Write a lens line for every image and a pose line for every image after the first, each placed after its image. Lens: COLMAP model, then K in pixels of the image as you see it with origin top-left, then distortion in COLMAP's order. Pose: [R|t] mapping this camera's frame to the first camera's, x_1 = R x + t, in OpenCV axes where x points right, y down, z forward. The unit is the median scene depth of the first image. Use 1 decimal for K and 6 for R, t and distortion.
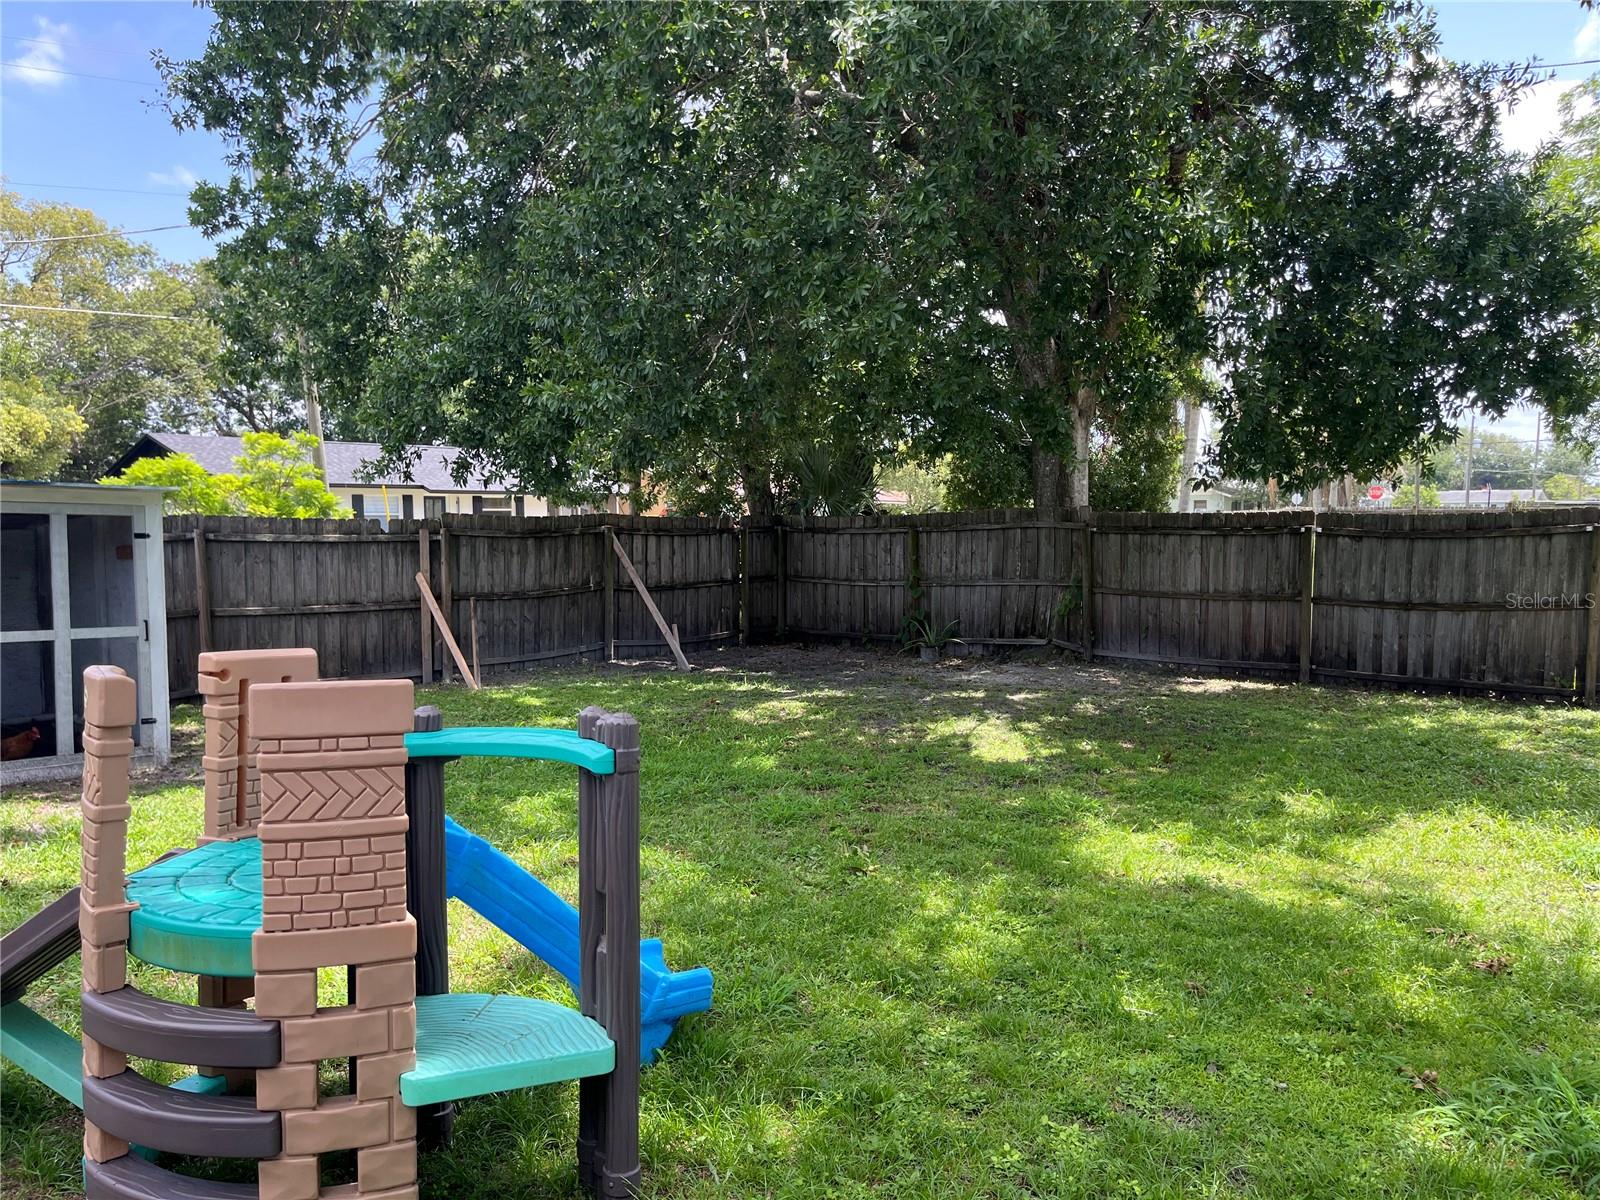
lens RADIAL K [[1201.6, 0, 799.6], [0, 1201.6, 604.5], [0, 0, 1]] dist [0.049345, -0.044431]
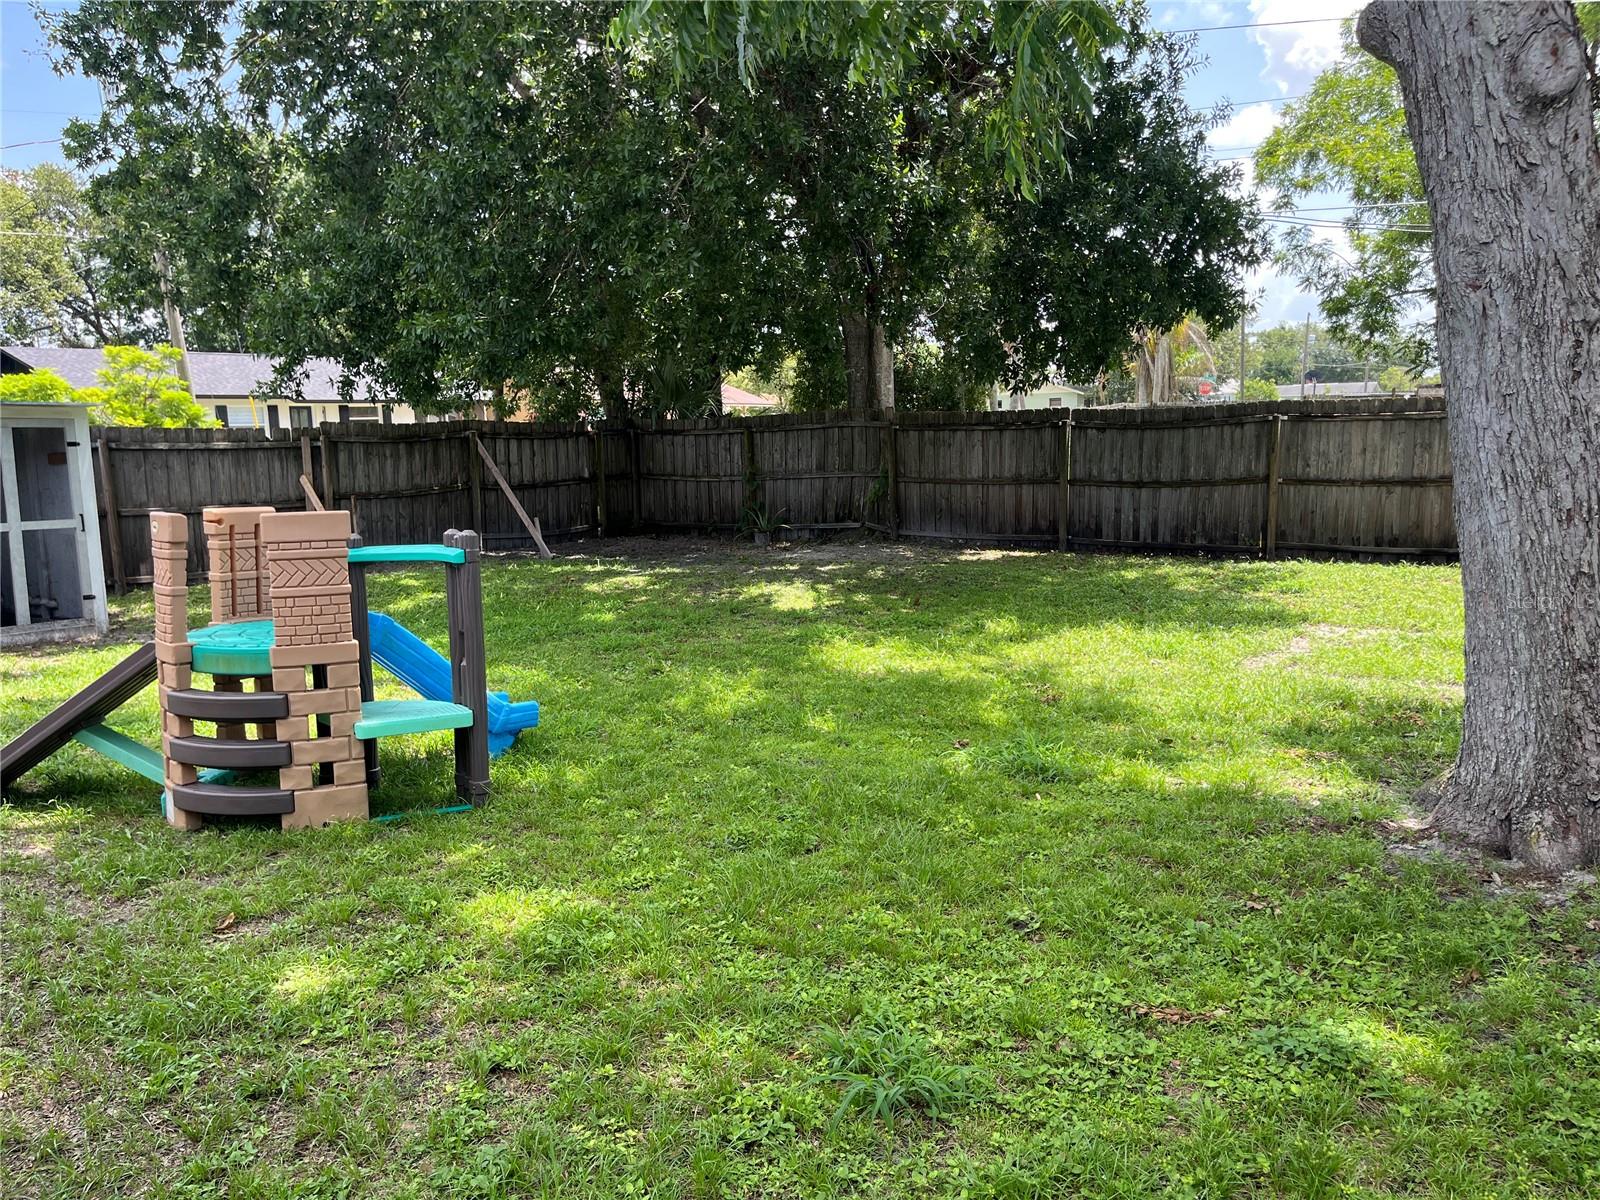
lens RADIAL K [[1201.6, 0, 789.1], [0, 1201.6, 594.7], [0, 0, 1]] dist [0.049345, -0.044431]
pose [[0.995607, -0.030647, 0.088470, 0.037129], [0.024277, 0.997095, 0.072199, 0.015466], [-0.090426, -0.069734, 0.993459, -0.186863]]
